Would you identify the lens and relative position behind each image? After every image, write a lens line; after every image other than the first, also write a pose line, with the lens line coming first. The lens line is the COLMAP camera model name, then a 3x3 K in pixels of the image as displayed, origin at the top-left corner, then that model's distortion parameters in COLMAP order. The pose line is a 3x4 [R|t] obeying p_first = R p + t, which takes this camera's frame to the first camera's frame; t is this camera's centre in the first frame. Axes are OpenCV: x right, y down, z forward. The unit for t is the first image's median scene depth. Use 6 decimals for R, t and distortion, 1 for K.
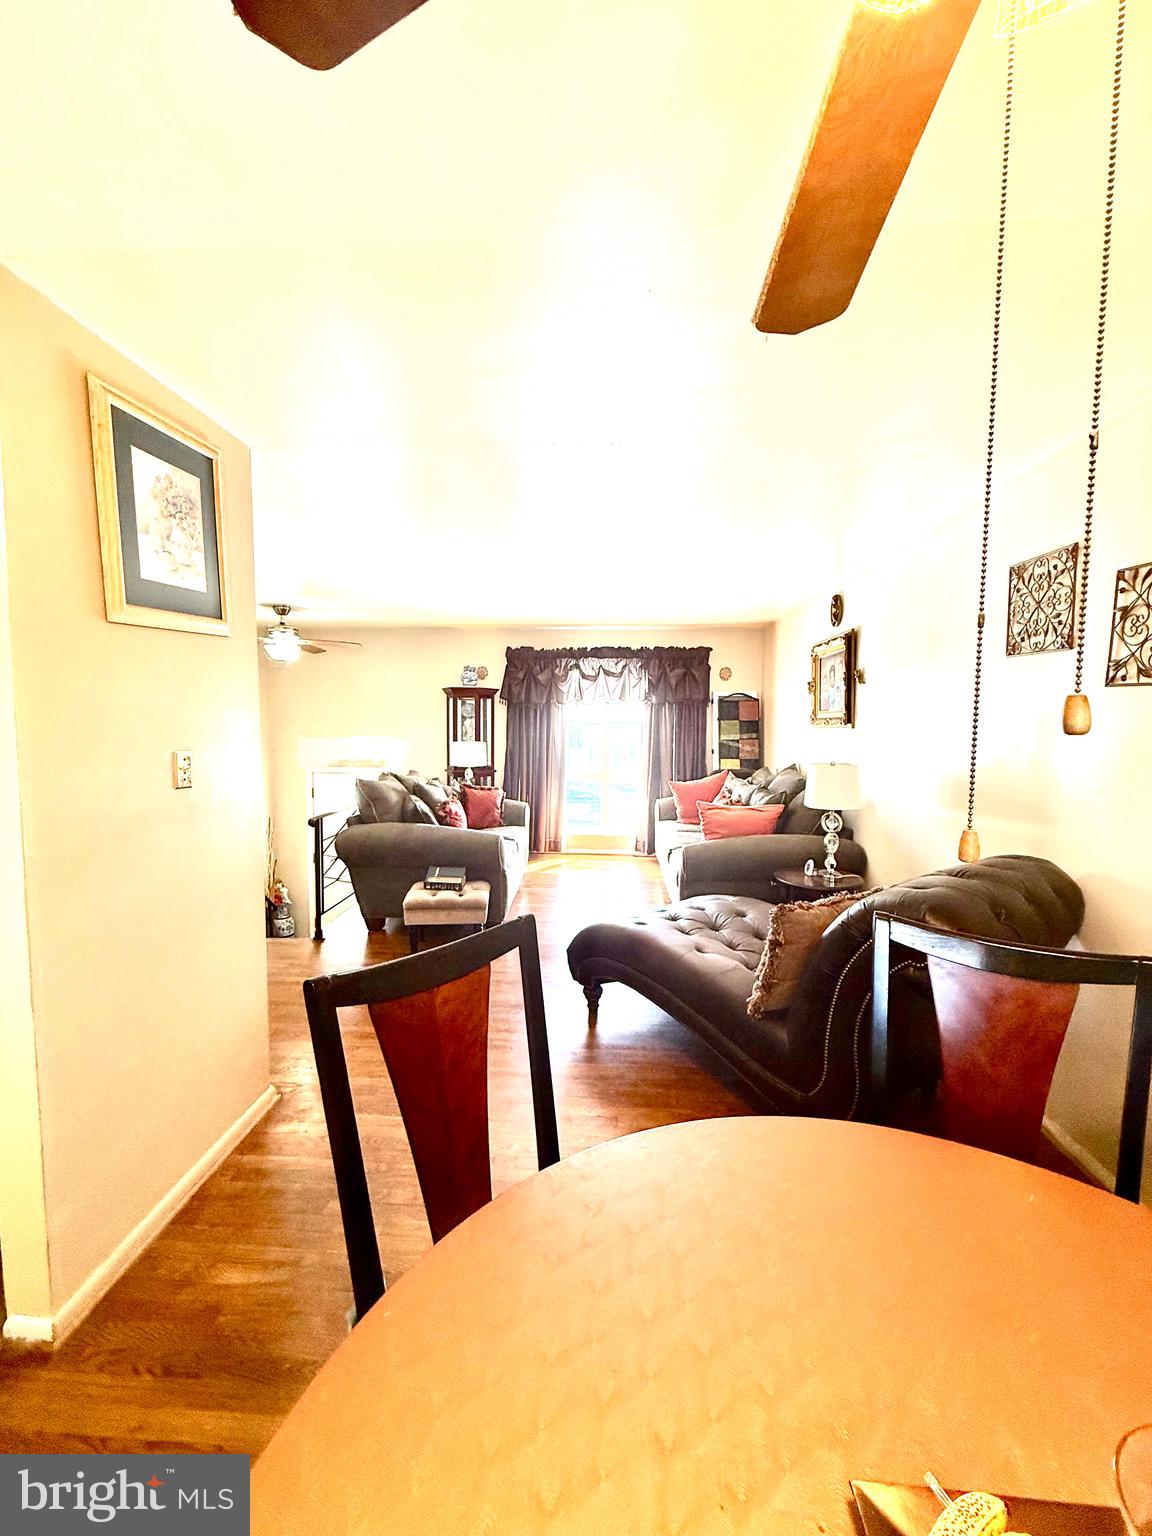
lens RADIAL K [[612.3, 0, 580.7], [0, 612.3, 756.0], [0, 0, 1]] dist [0.000304, 0.000470]
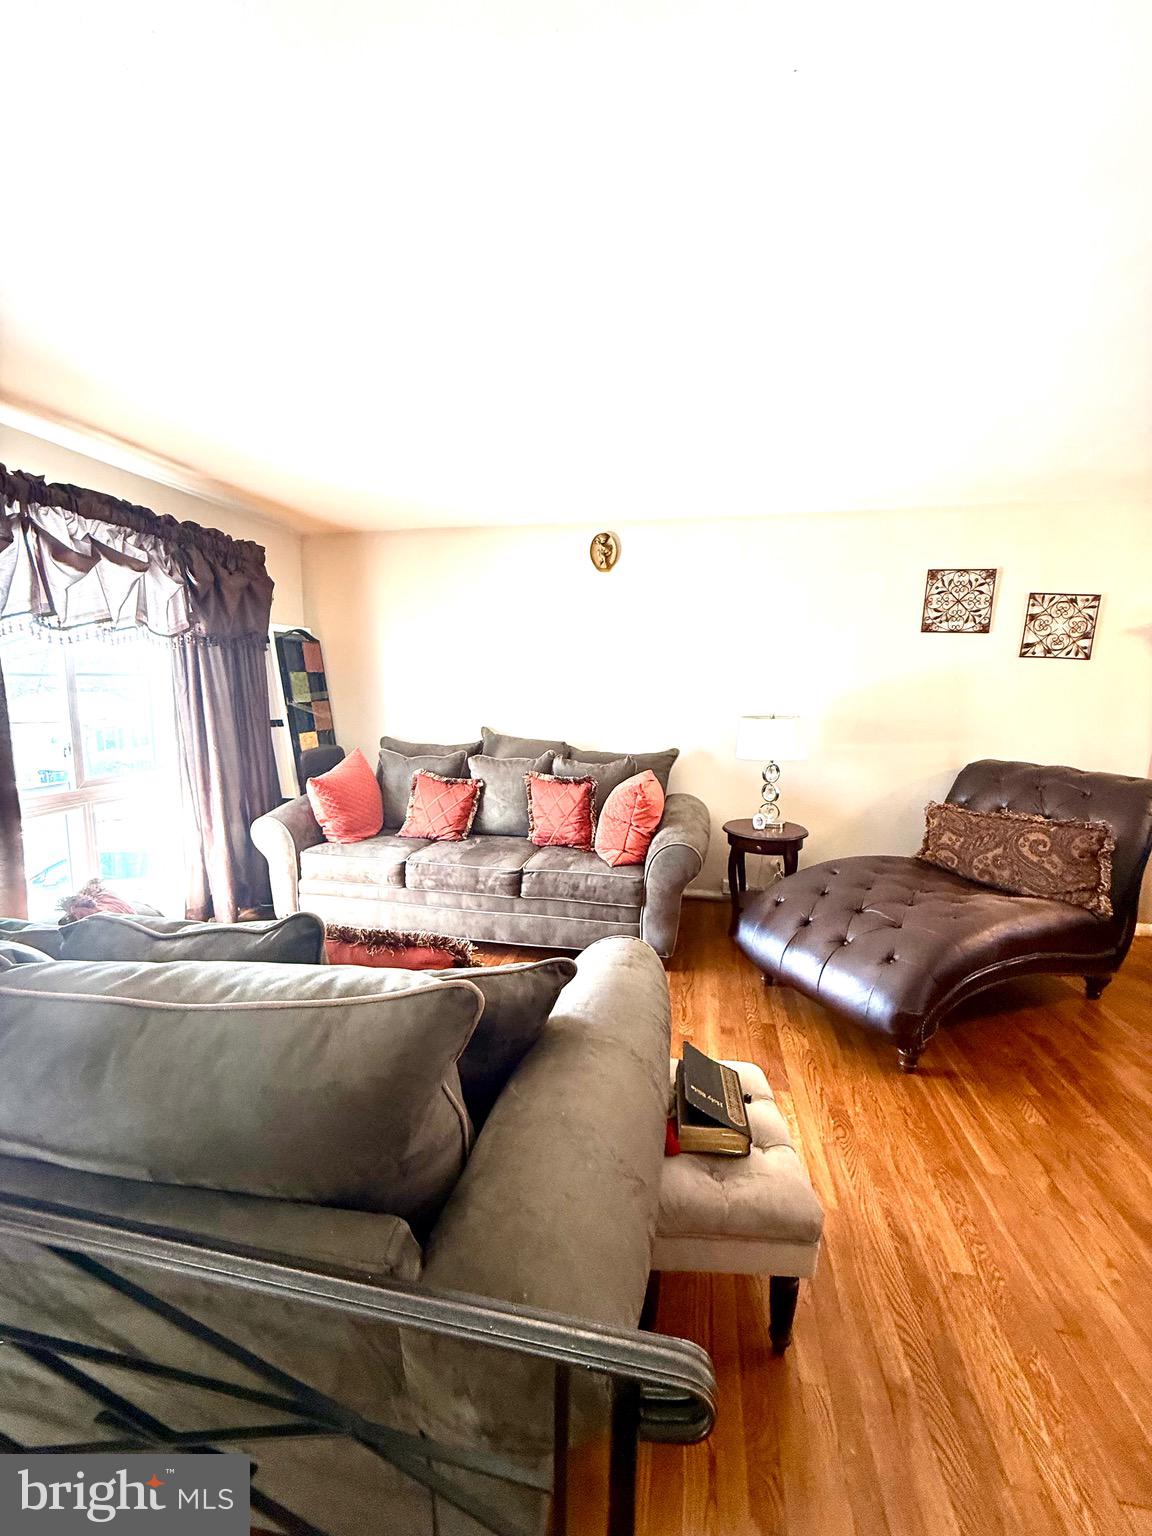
lens RADIAL K [[612.3, 0, 575.5], [0, 612.3, 766.5], [0, 0, 1]] dist [0.000304, 0.000470]
pose [[0.144235, -0.139292, 0.979691, -0.353558], [0.050854, 0.989778, 0.133239, -0.031180], [-0.988236, 0.030604, 0.149844, 0.626005]]
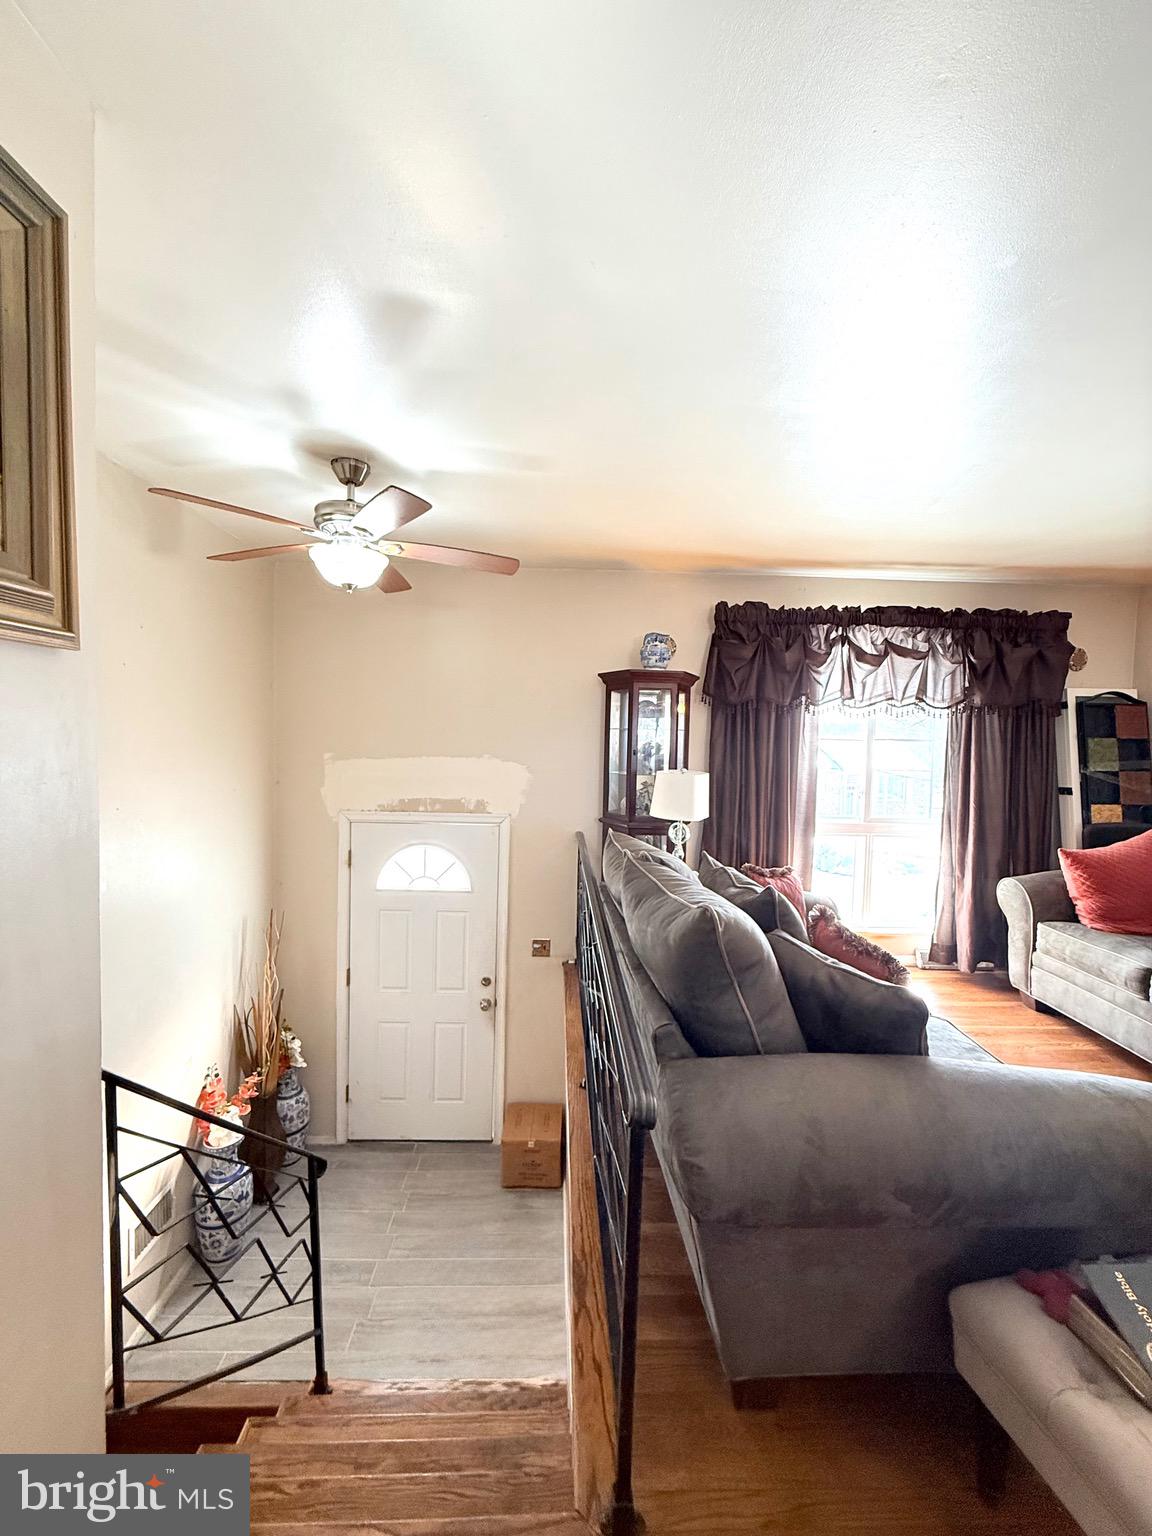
lens RADIAL K [[612.3, 0, 578.6], [0, 612.3, 760.0], [0, 0, 1]] dist [0.000304, 0.000470]
pose [[0.995627, 0.011468, 0.092716, -0.309107], [-0.009351, 0.999686, -0.023240, -0.019065], [-0.092953, 0.022272, 0.995421, 0.467977]]
